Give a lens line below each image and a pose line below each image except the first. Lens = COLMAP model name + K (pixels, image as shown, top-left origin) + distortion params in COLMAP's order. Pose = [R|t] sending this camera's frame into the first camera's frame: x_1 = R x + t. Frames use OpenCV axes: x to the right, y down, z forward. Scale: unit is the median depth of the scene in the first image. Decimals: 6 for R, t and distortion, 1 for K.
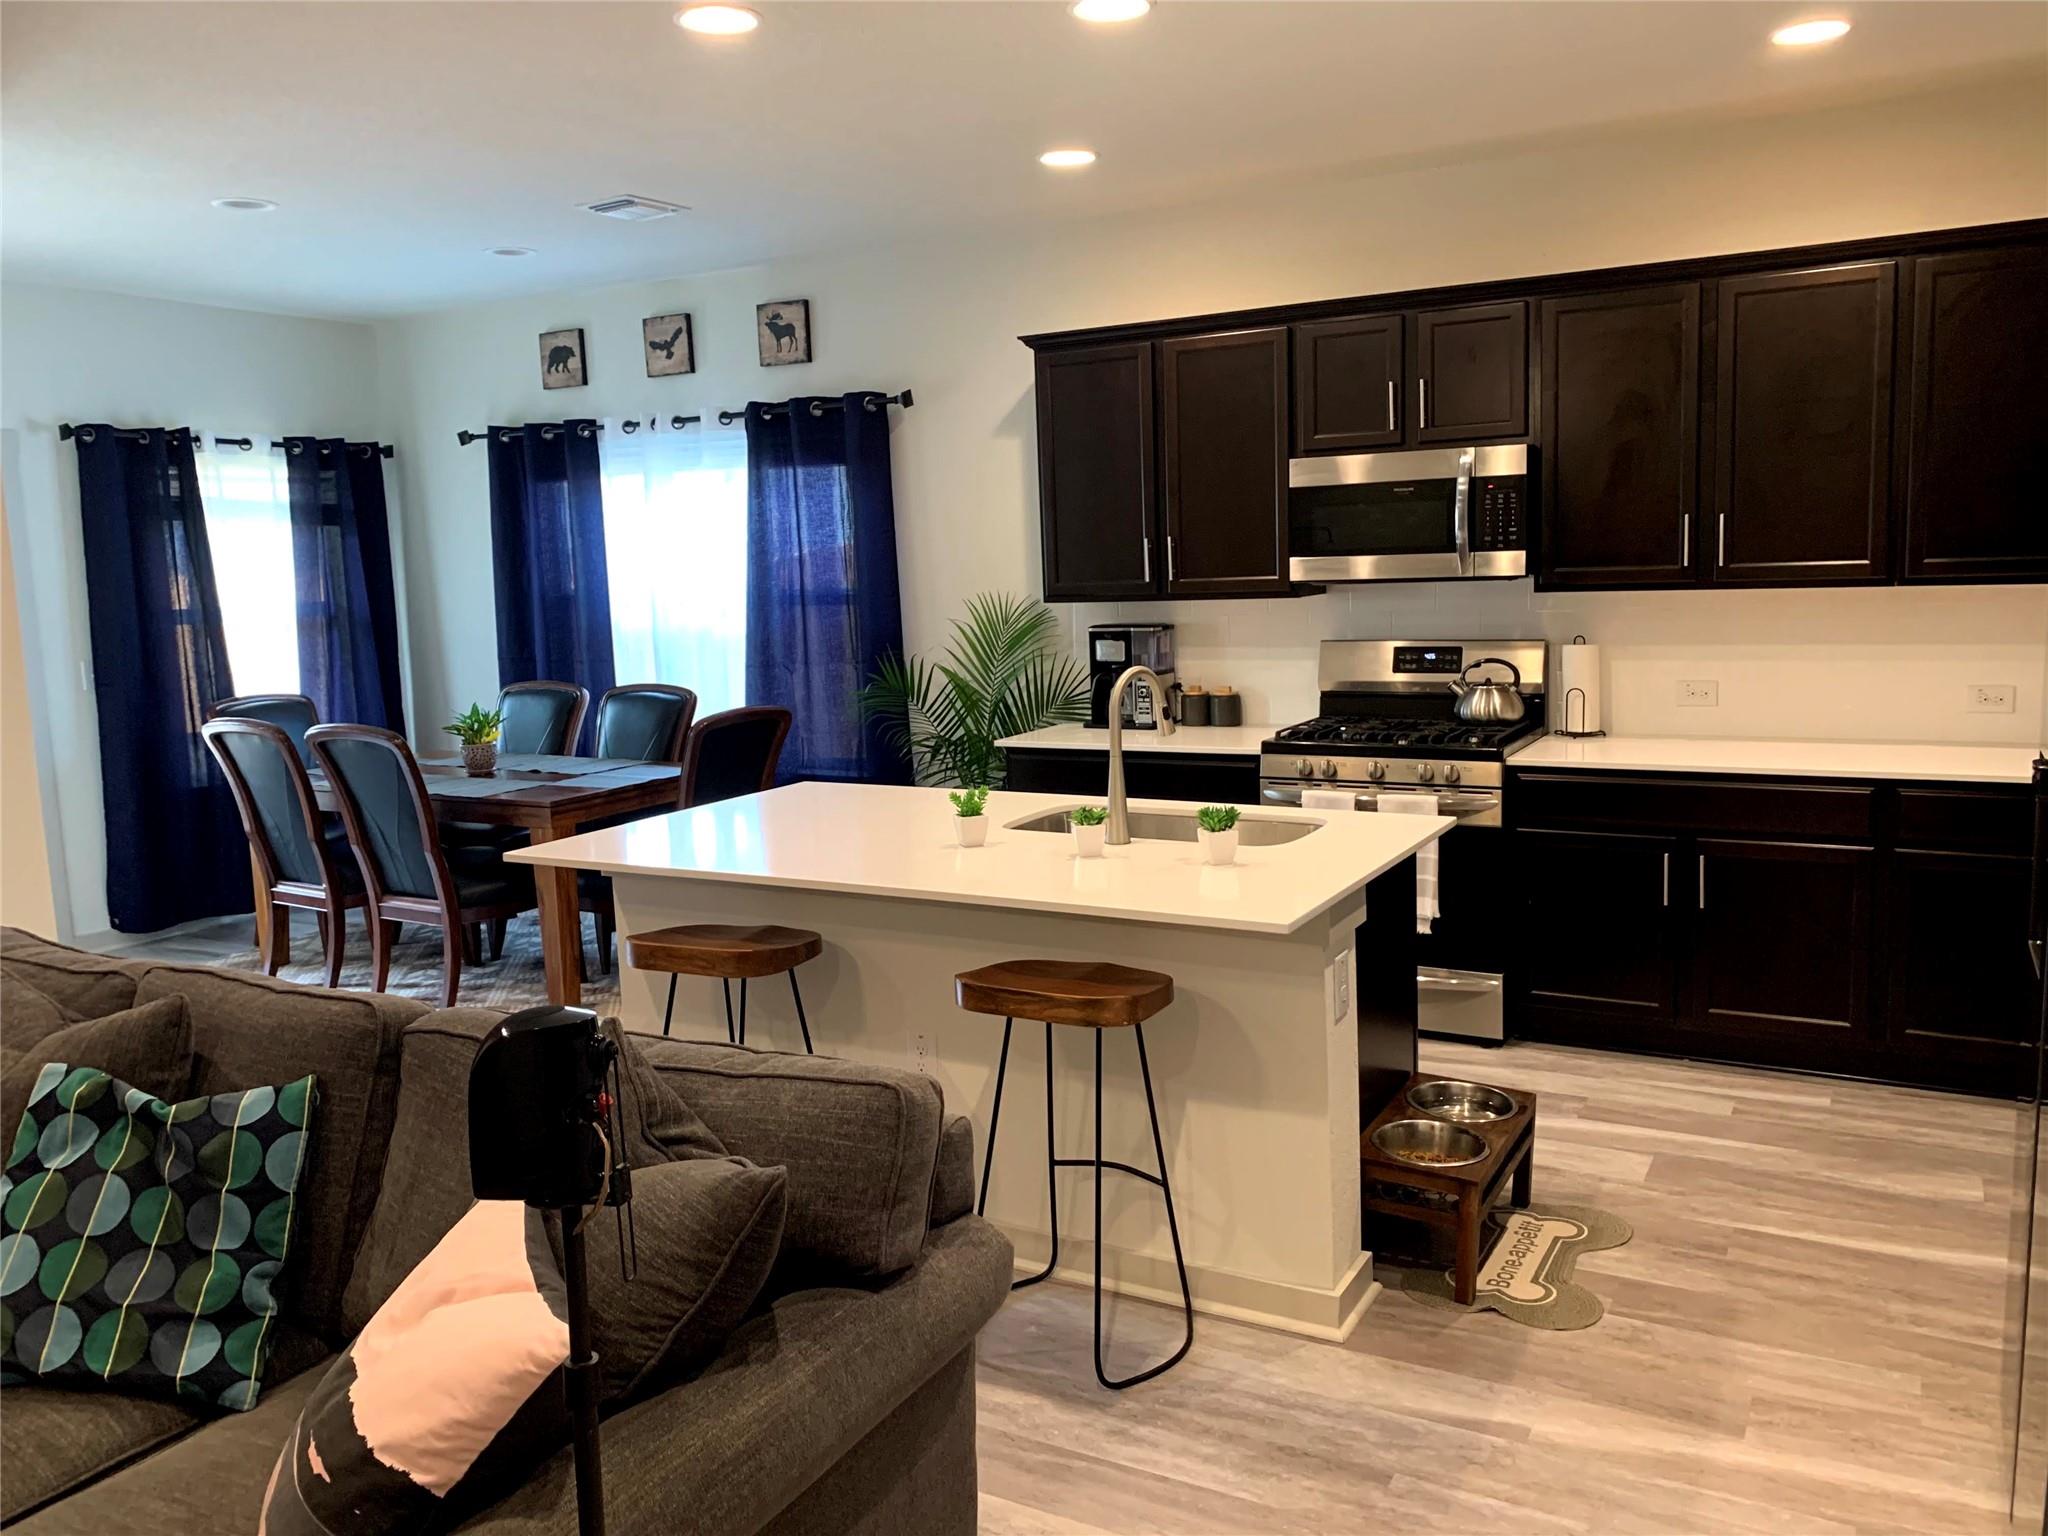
lens RADIAL K [[1570.7, 0, 1008.4], [0, 1570.7, 760.1], [0, 0, 1]] dist [0.042377, -0.049783]
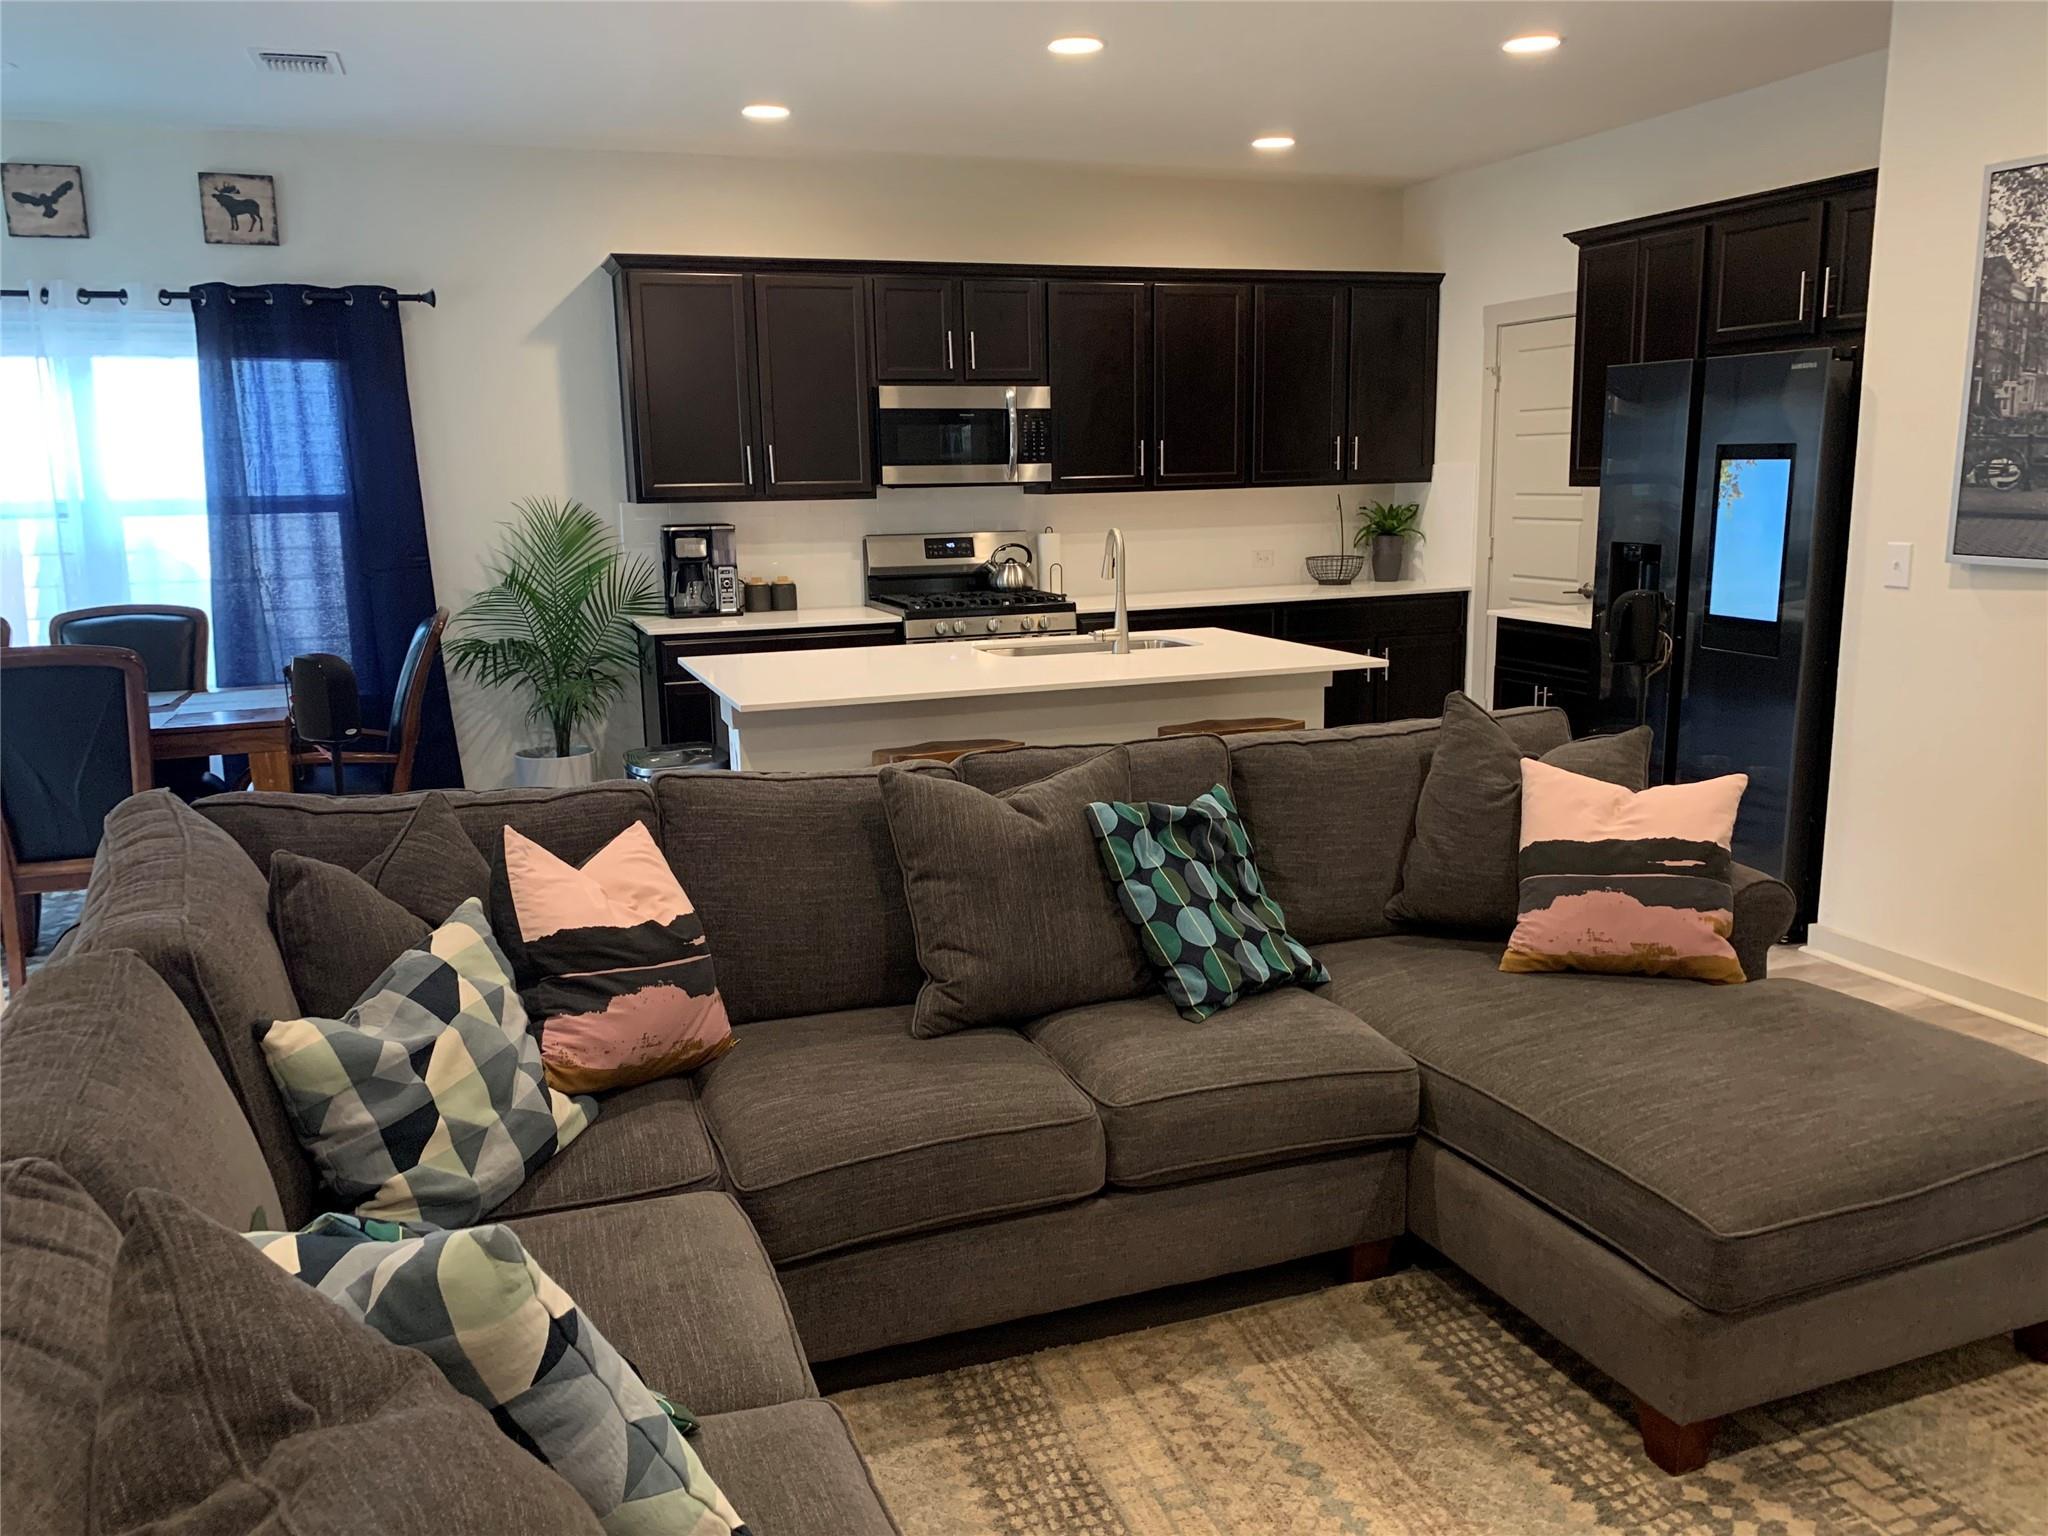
lens RADIAL K [[1570.7, 0, 1017.5], [0, 1570.7, 767.1], [0, 0, 1]] dist [0.042377, -0.049783]
pose [[0.648772, -0.119202, 0.751589, -0.659274], [0.096804, 0.992559, 0.073859, 0.026218], [-0.754800, 0.024840, 0.655484, 0.086624]]
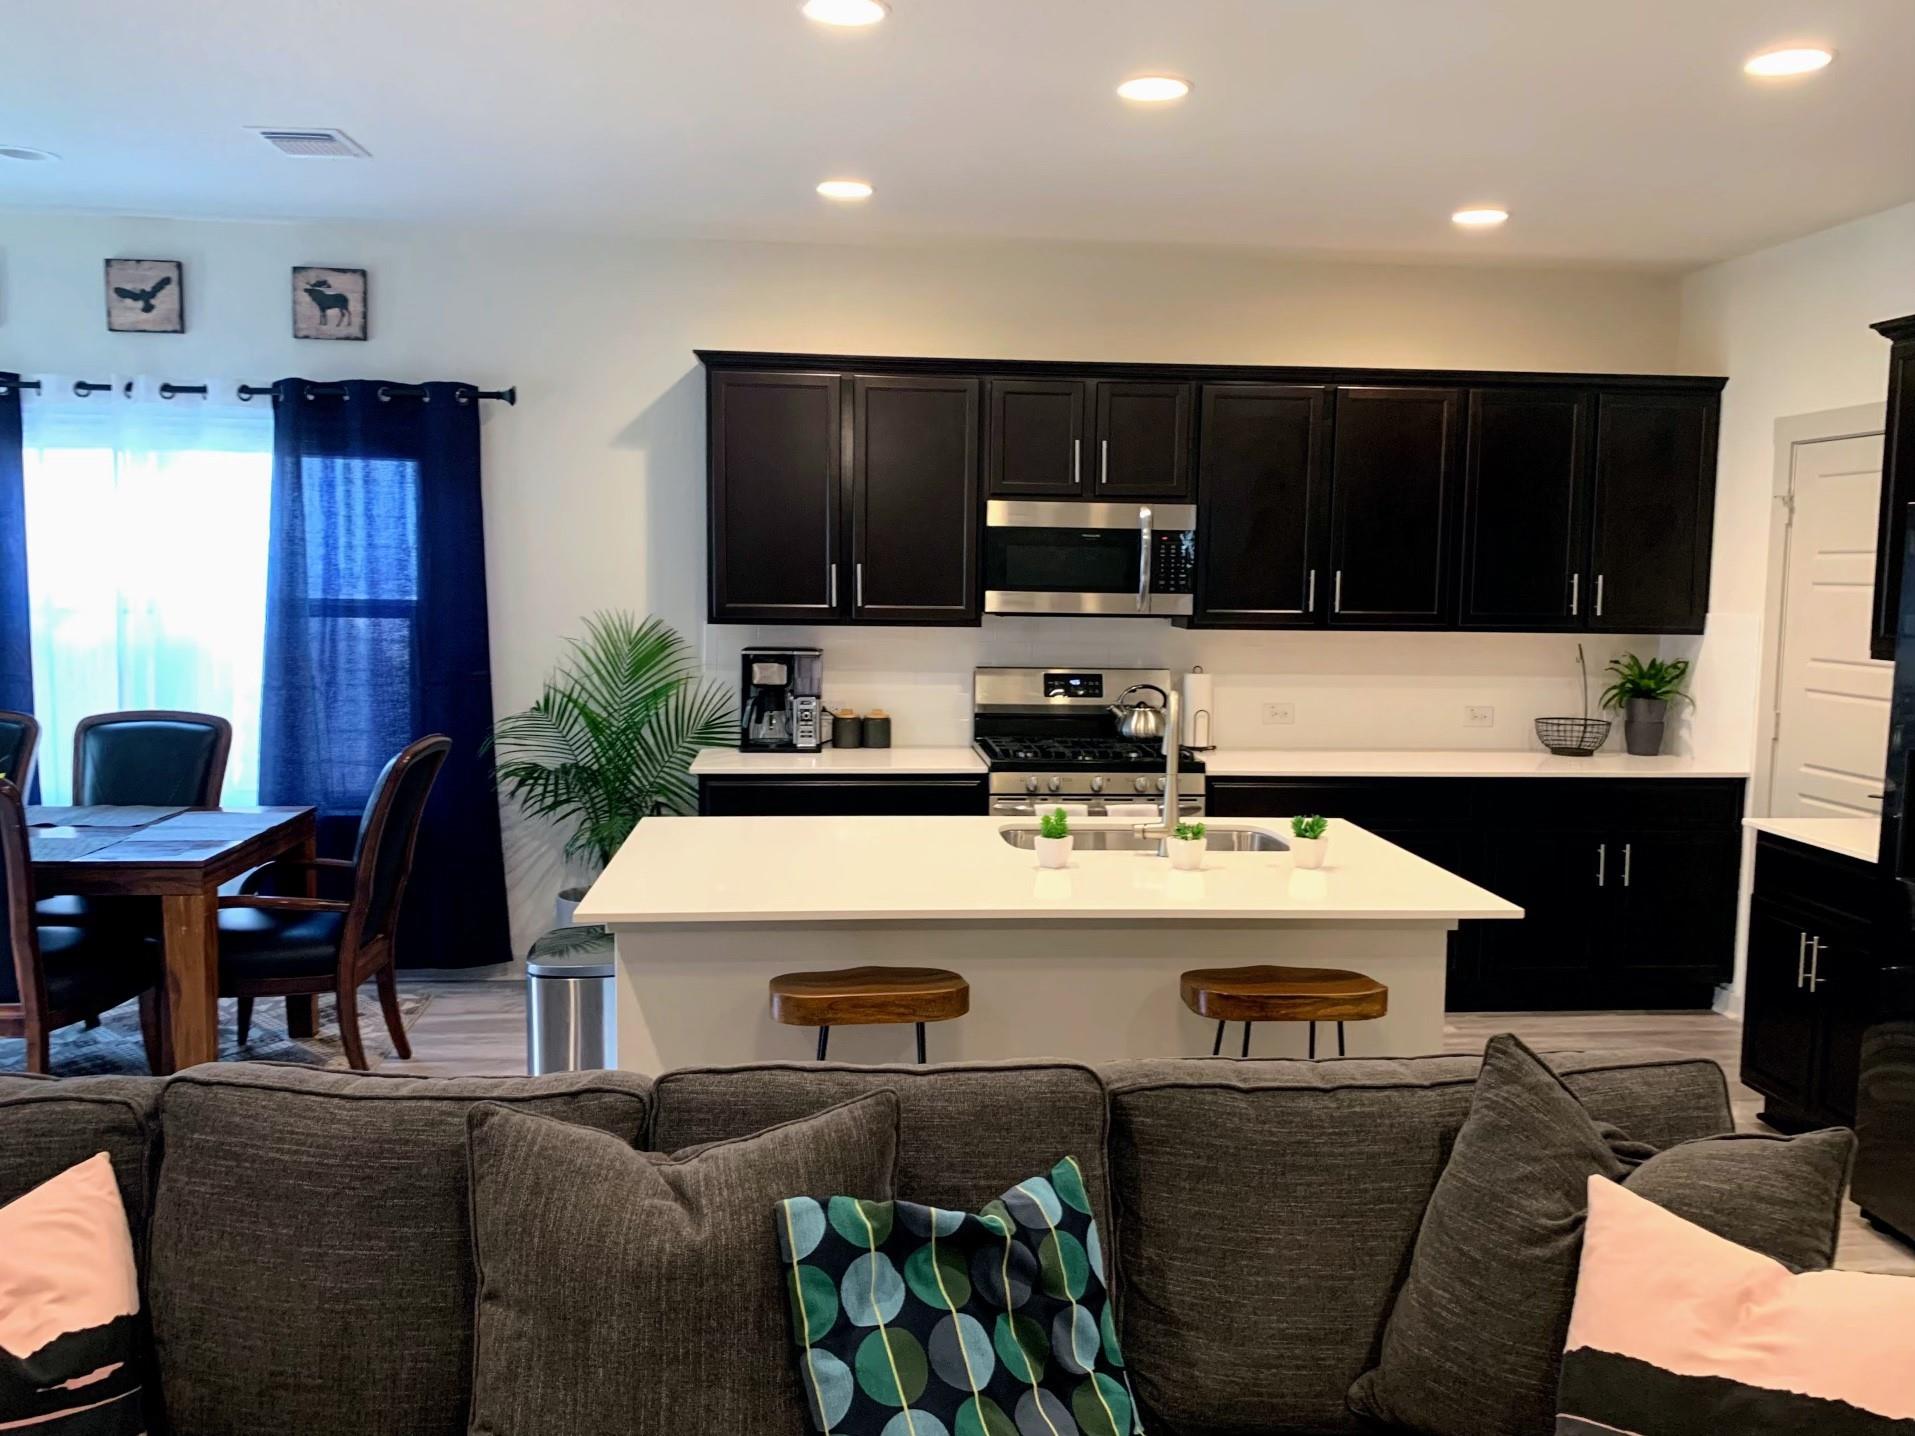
lens RADIAL K [[1551.5, 0, 976.7], [0, 1551.5, 704.5], [0, 0, 1]] dist [0.025086, -0.049536]
pose [[0.815218, -0.002117, 0.579151, -0.399712], [0.030631, 0.998751, -0.039466, -0.007845], [-0.578344, 0.049913, 0.814265, 0.127452]]
